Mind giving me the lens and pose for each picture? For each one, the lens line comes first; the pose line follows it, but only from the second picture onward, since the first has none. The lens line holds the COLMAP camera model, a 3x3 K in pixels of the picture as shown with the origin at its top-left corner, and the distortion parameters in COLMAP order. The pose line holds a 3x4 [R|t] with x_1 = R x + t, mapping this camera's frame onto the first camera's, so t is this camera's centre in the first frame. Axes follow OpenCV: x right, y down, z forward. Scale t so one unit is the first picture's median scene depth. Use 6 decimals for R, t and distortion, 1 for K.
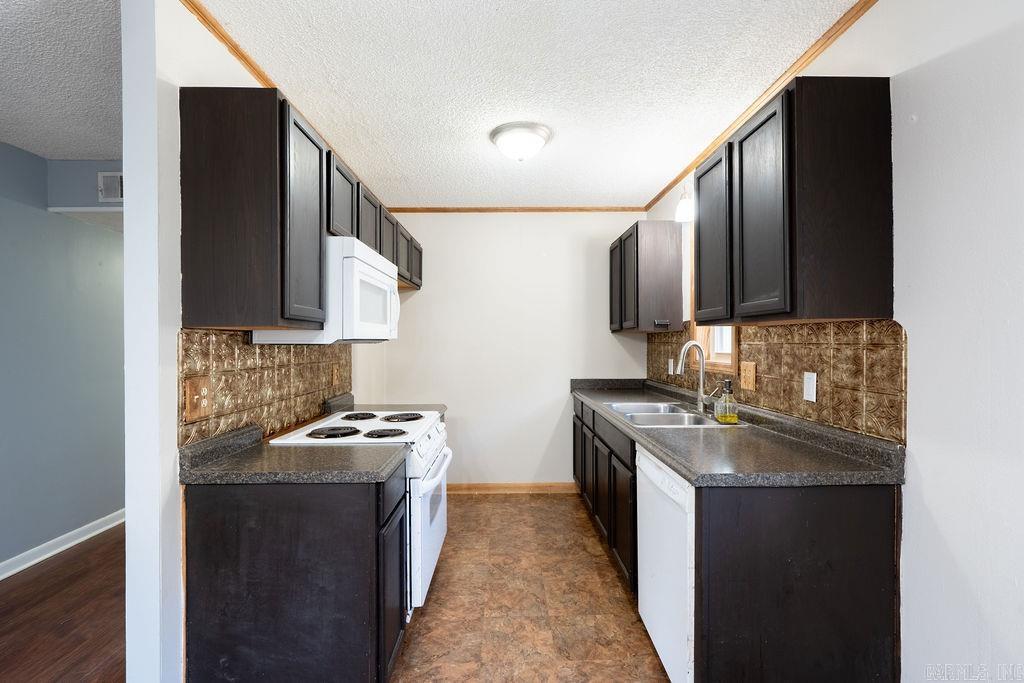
lens RADIAL K [[457.2, 0, 512.0], [0, 457.2, 341.5], [0, 0, 1]] dist [-0.002304, 0.000164]
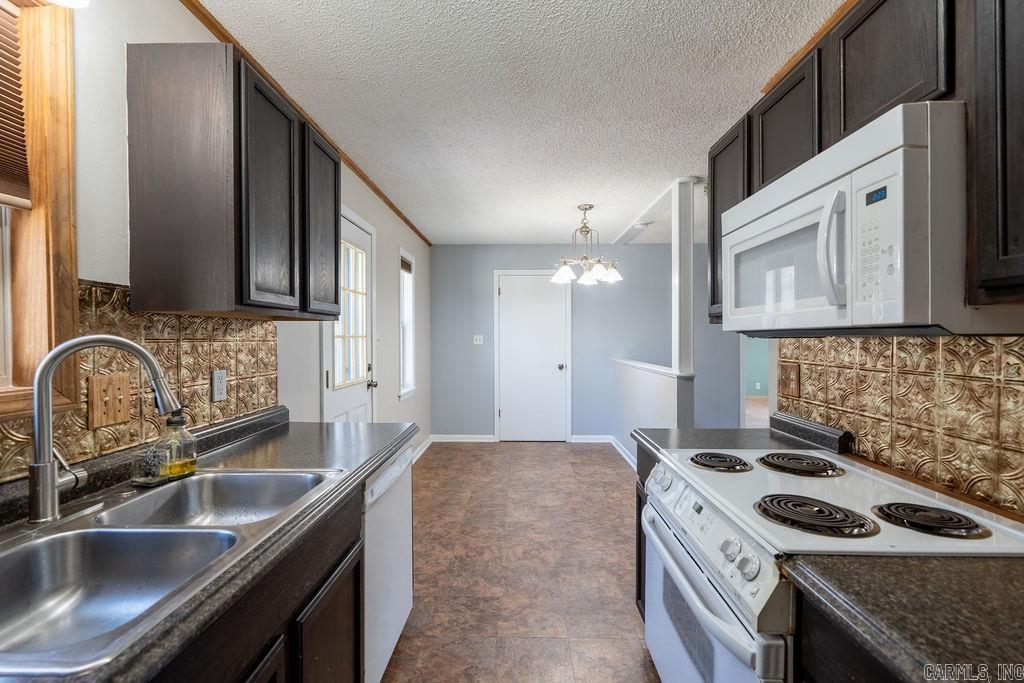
lens RADIAL K [[457.2, 0, 512.0], [0, 457.2, 341.5], [0, 0, 1]] dist [-0.002304, 0.000164]
pose [[-0.999475, 0.003383, 0.032208, 0.026624], [0.003651, 0.999959, 0.008277, 0.004176], [-0.032179, 0.008390, -0.999447, 1.828219]]
